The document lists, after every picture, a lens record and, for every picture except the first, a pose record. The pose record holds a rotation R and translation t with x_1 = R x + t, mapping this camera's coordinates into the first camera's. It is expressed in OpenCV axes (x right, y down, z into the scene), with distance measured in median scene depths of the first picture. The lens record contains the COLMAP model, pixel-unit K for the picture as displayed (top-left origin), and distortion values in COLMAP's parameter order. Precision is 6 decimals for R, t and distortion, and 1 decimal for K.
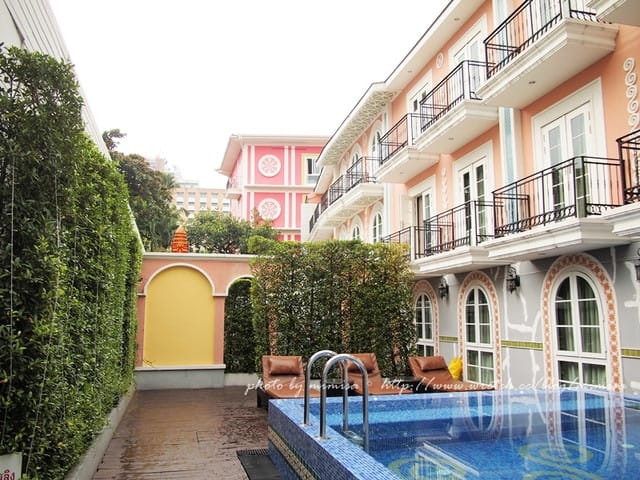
lens RADIAL K [[528.1, 0, 321.0], [0, 528.1, 240.1], [0, 0, 1]] dist [-0.044964, 0.018031]
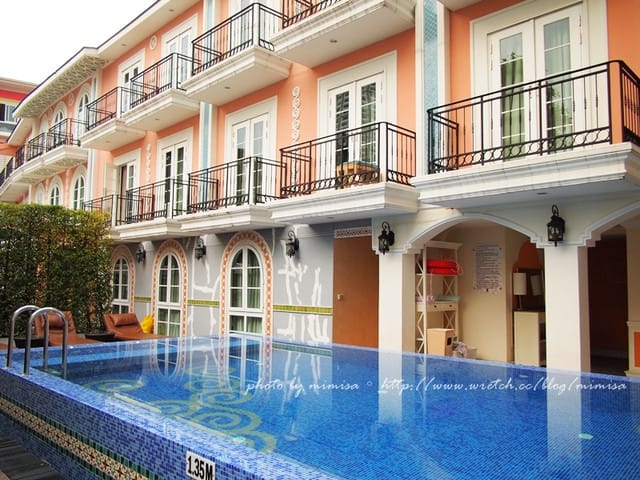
lens RADIAL K [[528.1, 0, 324.0], [0, 528.1, 241.3], [0, 0, 1]] dist [-0.044964, 0.018031]
pose [[0.850053, 0.046896, 0.524605, -0.024619], [-0.084037, 0.995344, 0.047194, -0.022796], [-0.519950, -0.084204, 0.850036, -0.164538]]
